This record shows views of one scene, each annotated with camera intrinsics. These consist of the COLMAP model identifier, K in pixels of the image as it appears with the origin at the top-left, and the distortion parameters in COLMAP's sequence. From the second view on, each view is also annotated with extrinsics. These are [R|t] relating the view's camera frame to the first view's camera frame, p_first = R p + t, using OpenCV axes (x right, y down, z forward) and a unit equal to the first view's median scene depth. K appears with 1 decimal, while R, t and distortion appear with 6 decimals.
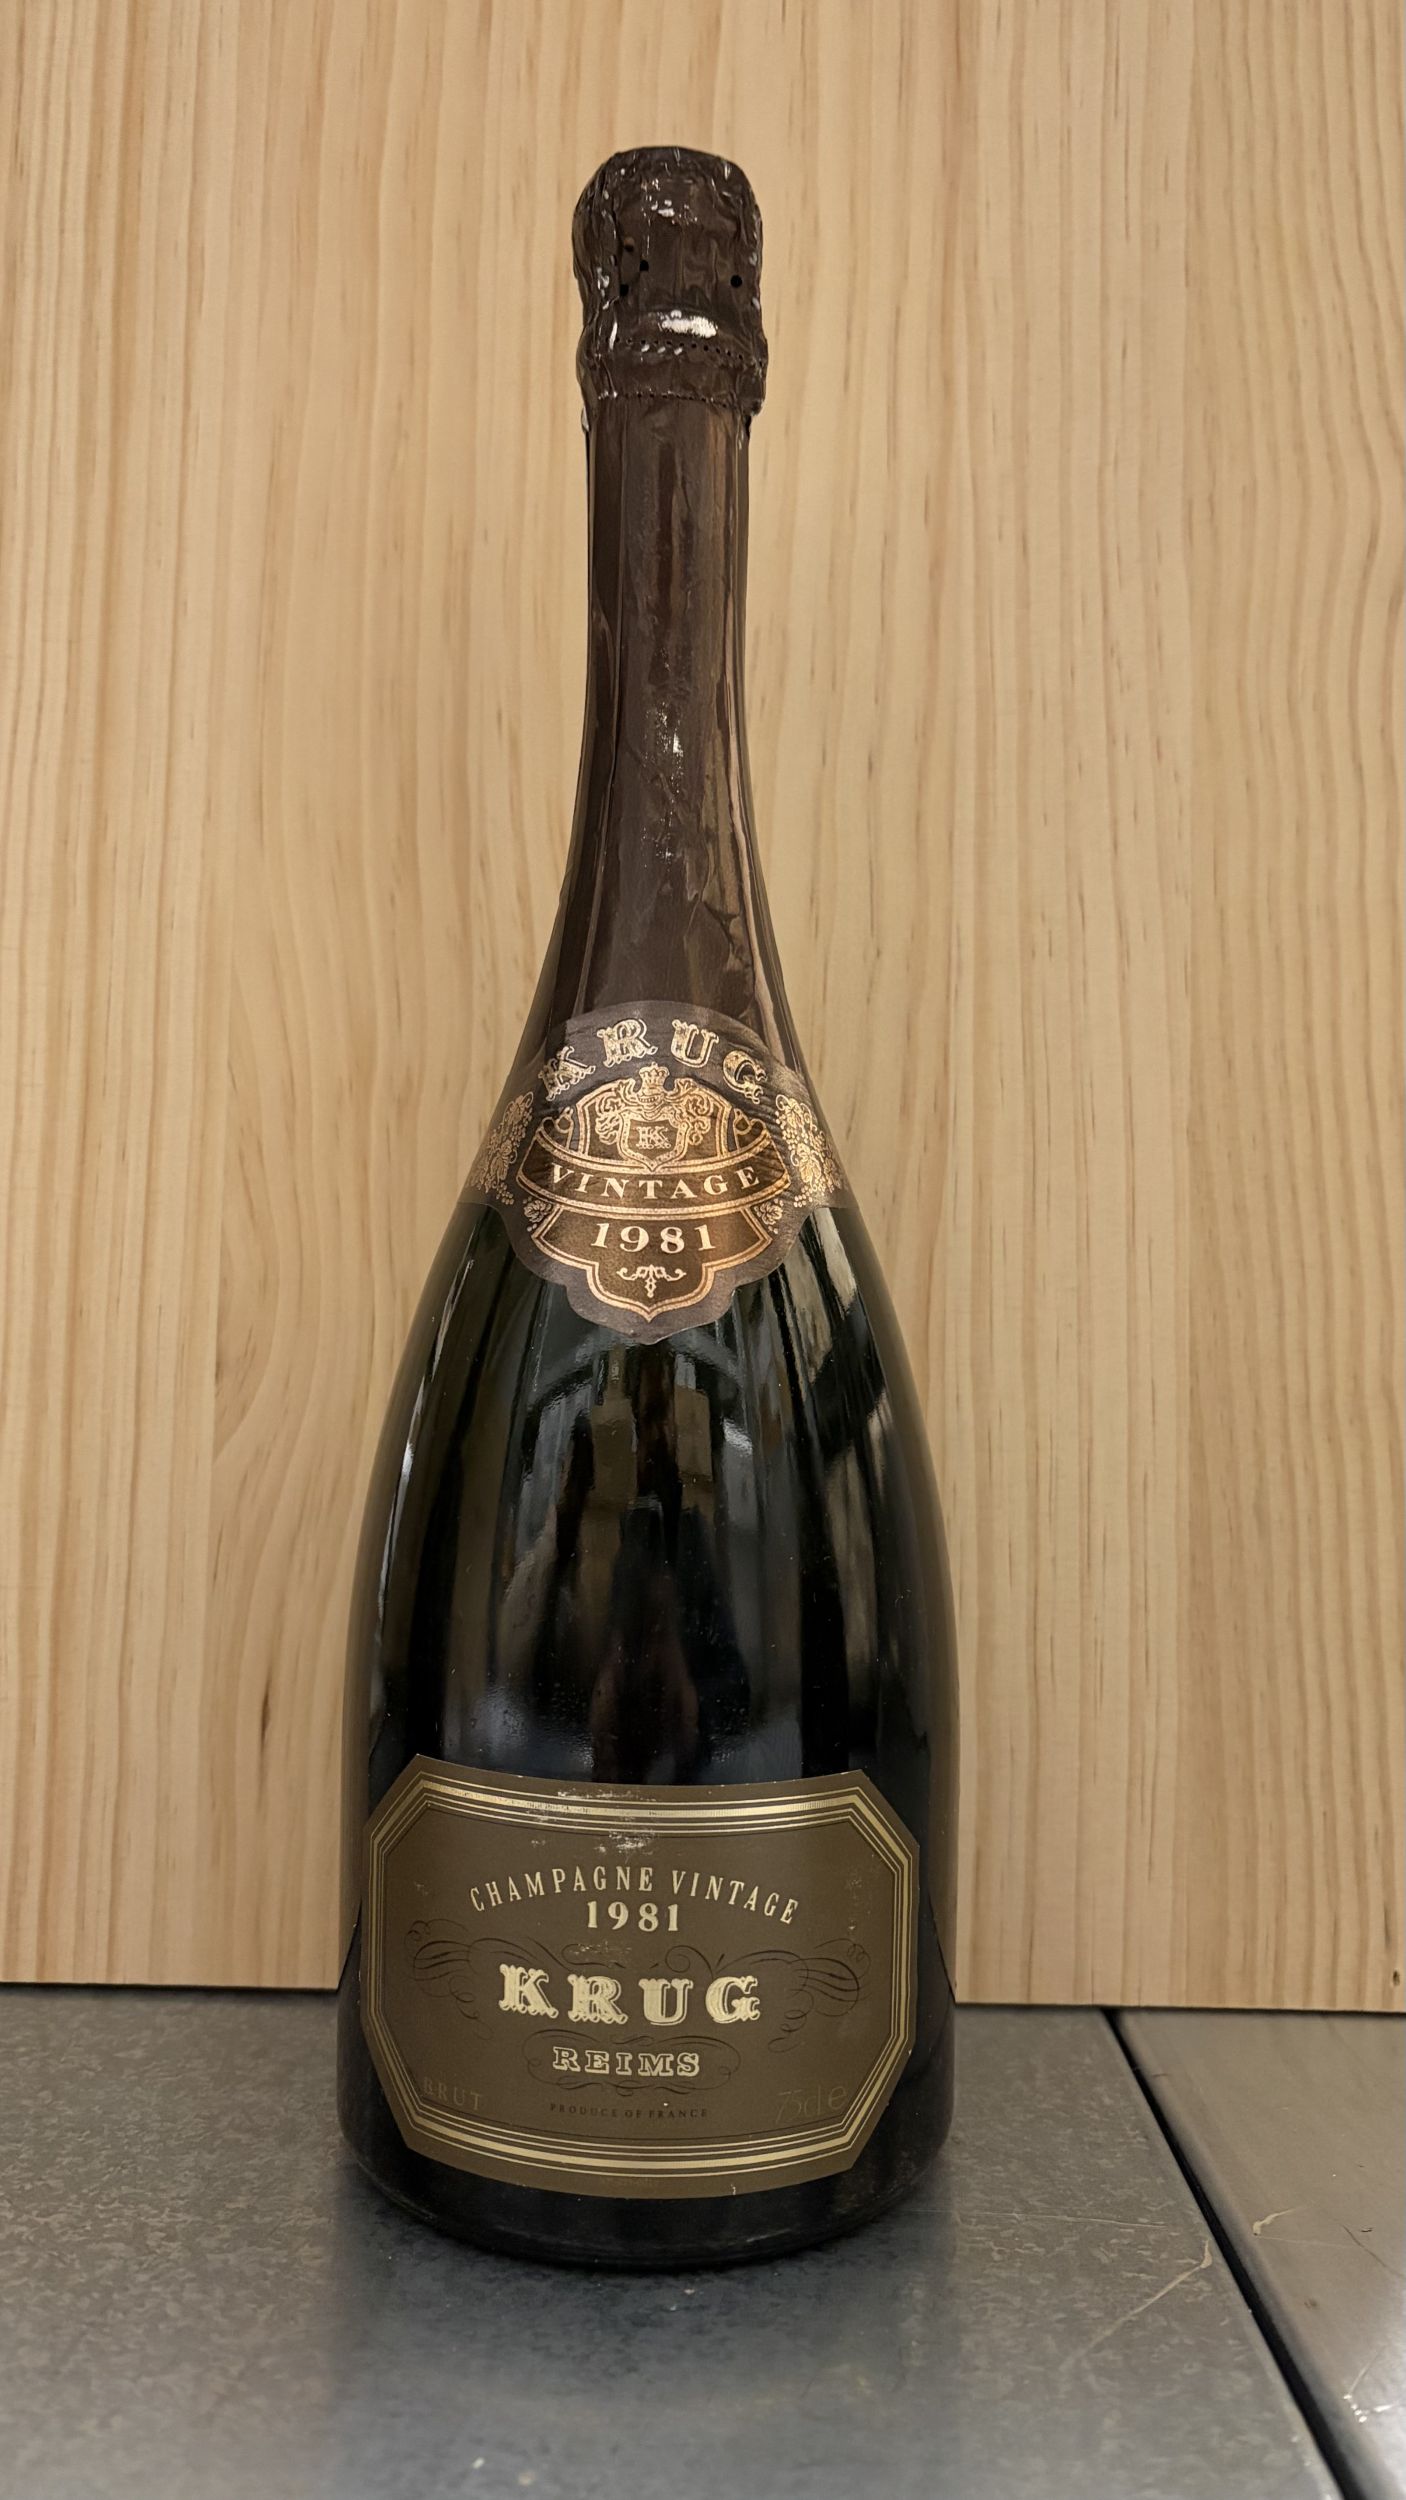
lens RADIAL K [[1923.3, 0, 702.1], [0, 1923.3, 1238.8], [0, 0, 1]] dist [0.010178, -0.039614]
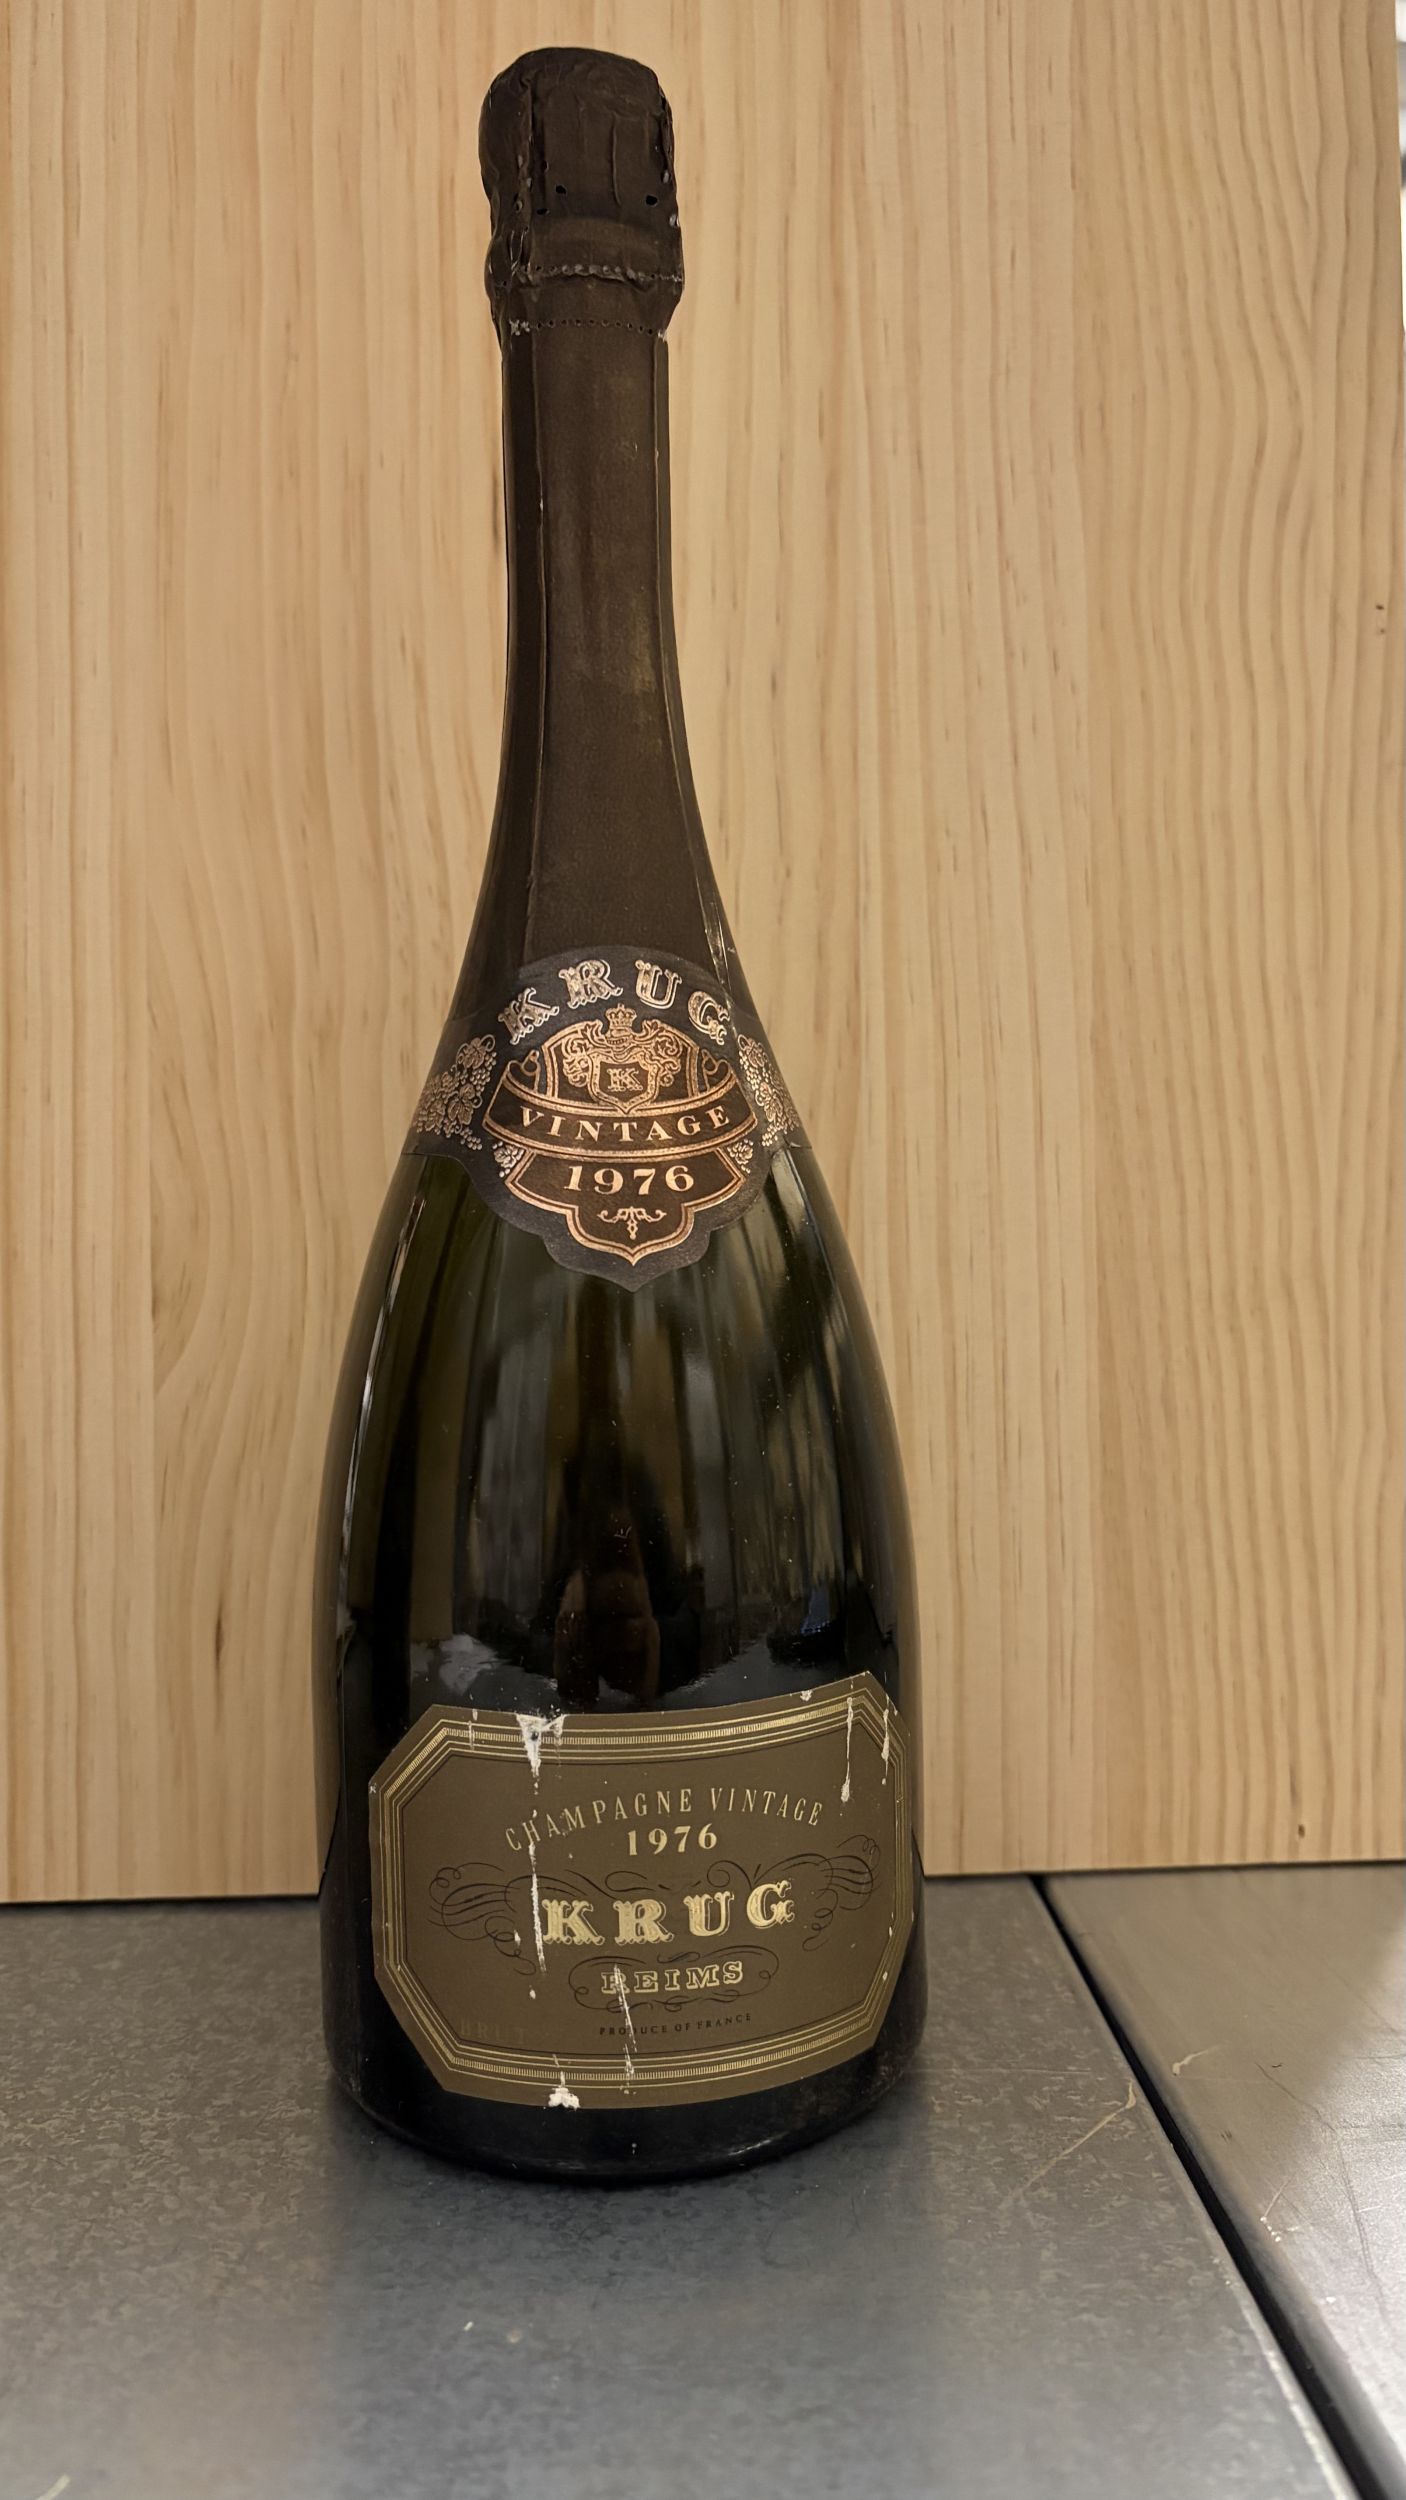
lens RADIAL K [[1923.3, 0, 698.5], [0, 1923.3, 1248.9], [0, 0, 1]] dist [0.010178, -0.039614]
pose [[0.998354, -0.037408, 0.043474, -0.007120], [0.034360, 0.997035, 0.068854, -0.021986], [-0.045920, -0.067247, 0.996679, -0.026445]]
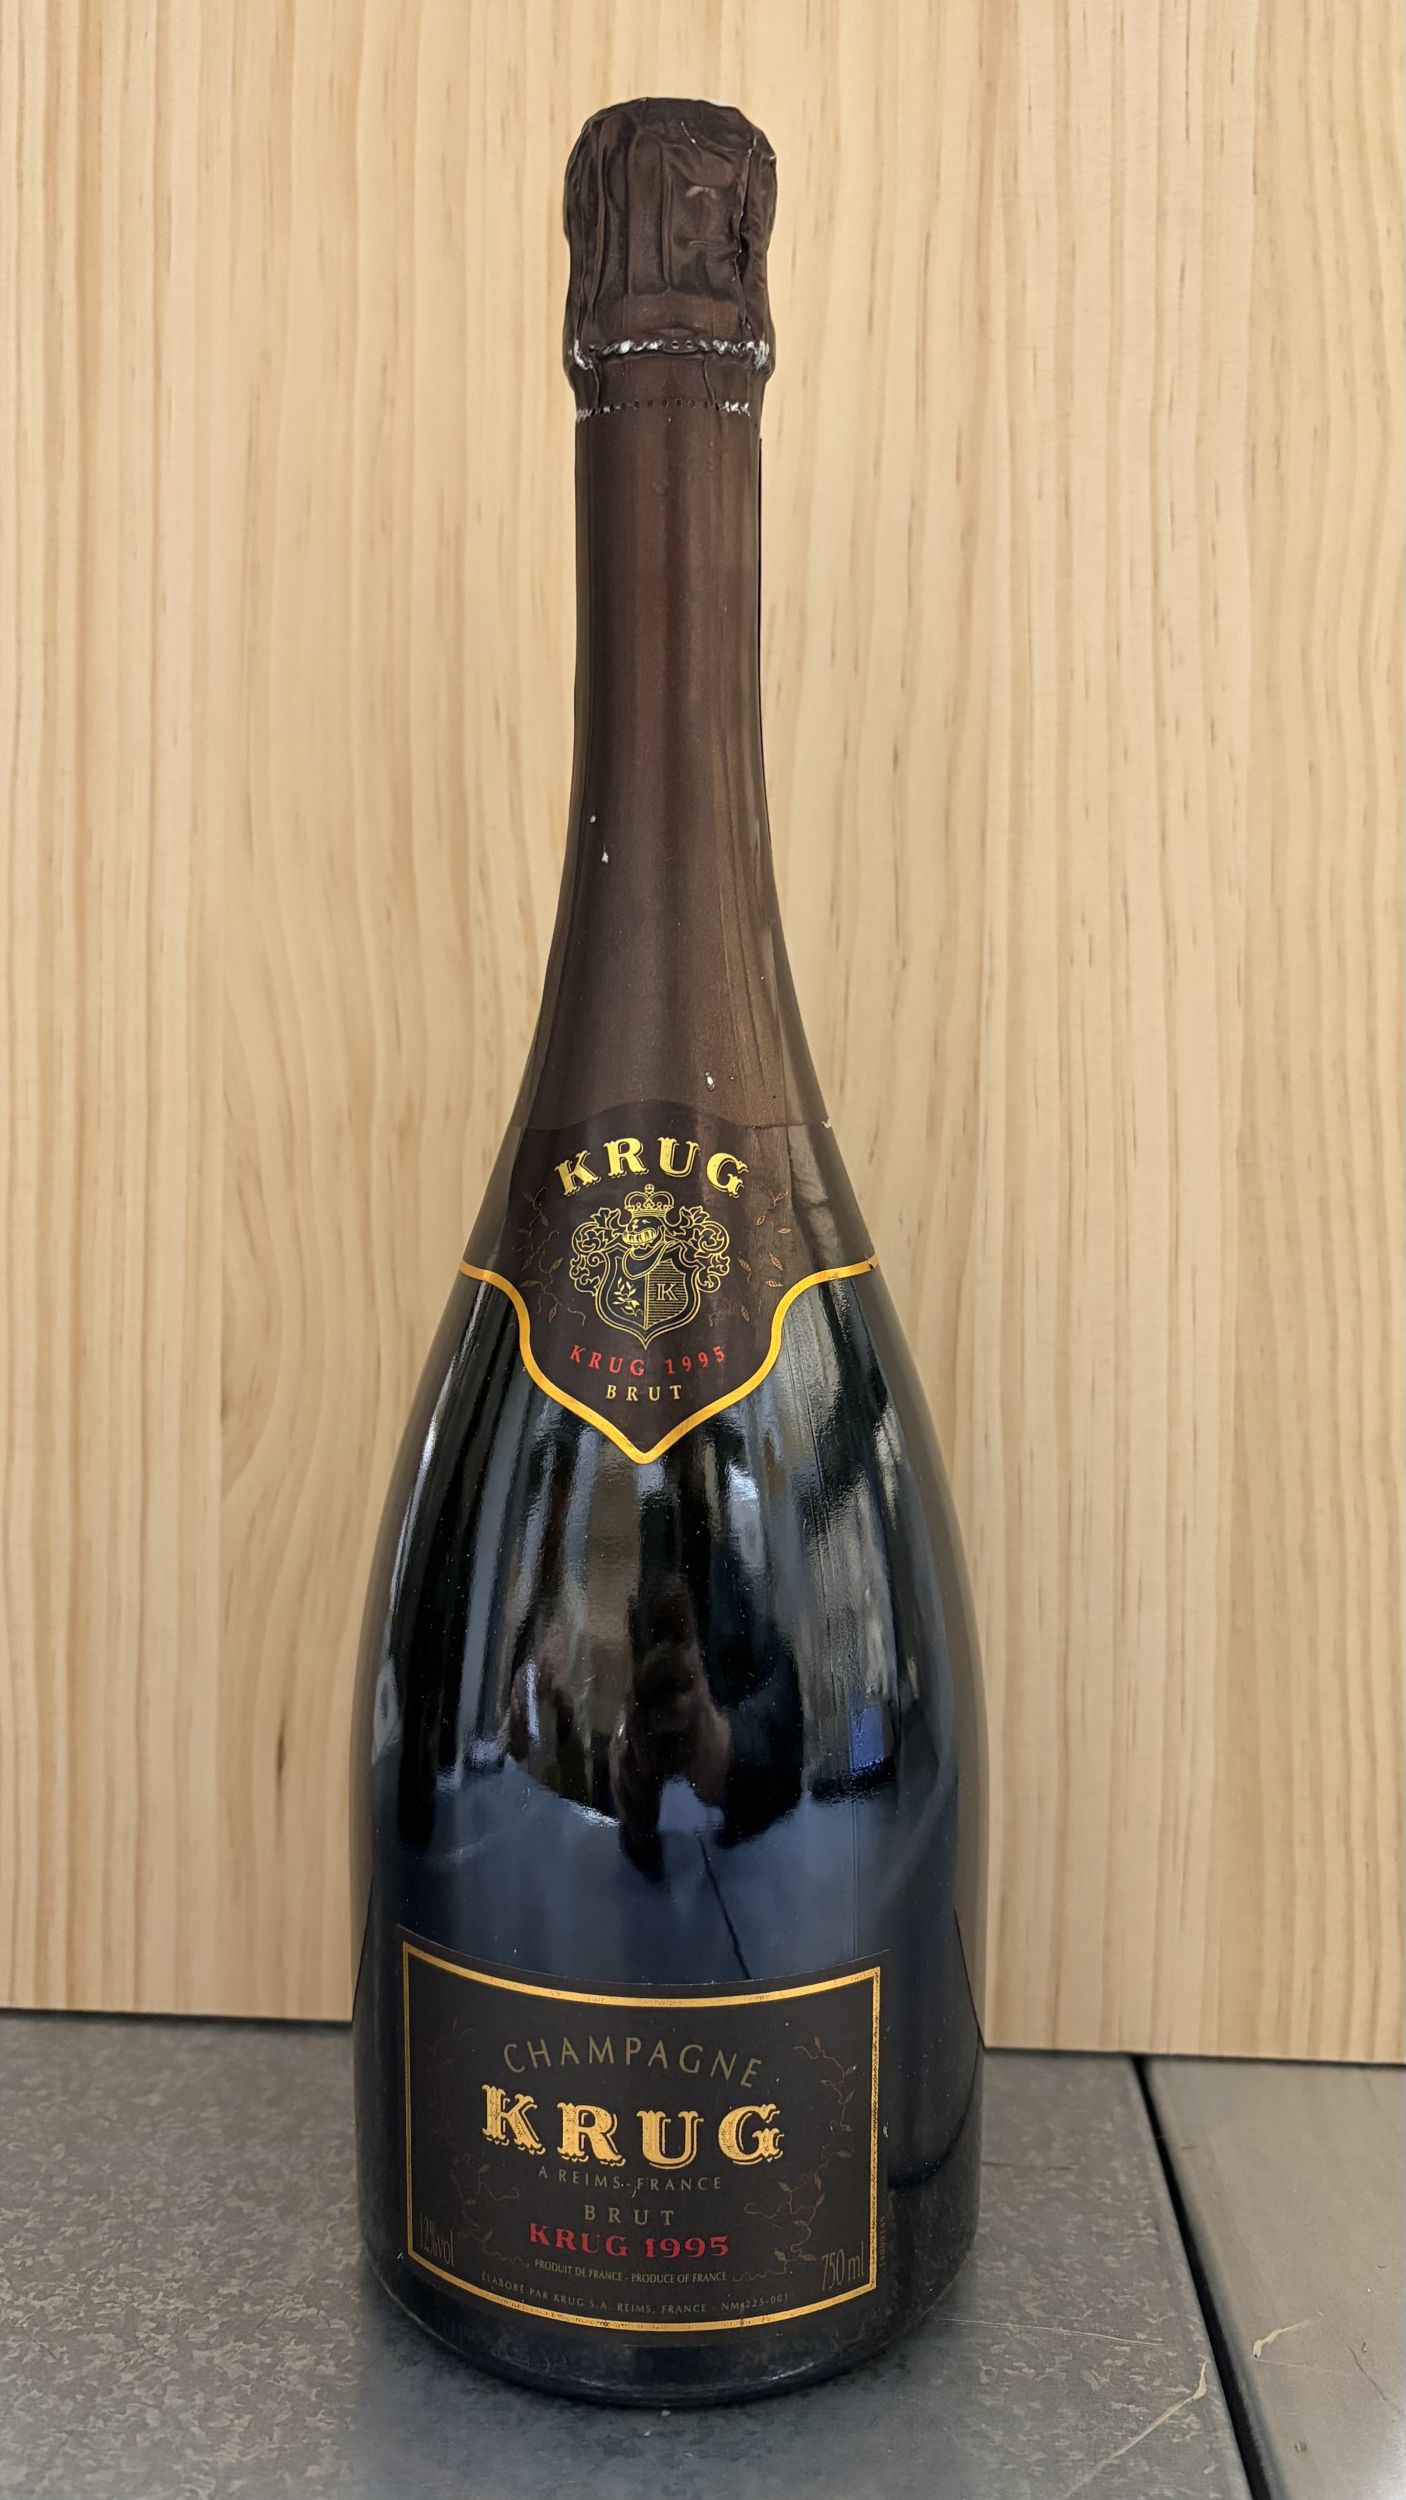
lens RADIAL K [[1923.3, 0, 709.1], [0, 1923.3, 1250.4], [0, 0, 1]] dist [0.010178, -0.039614]
pose [[0.997659, -0.004659, -0.068230, 0.061145], [0.011383, 0.995073, 0.098489, -0.104126], [0.067434, -0.099035, 0.992796, 0.054048]]
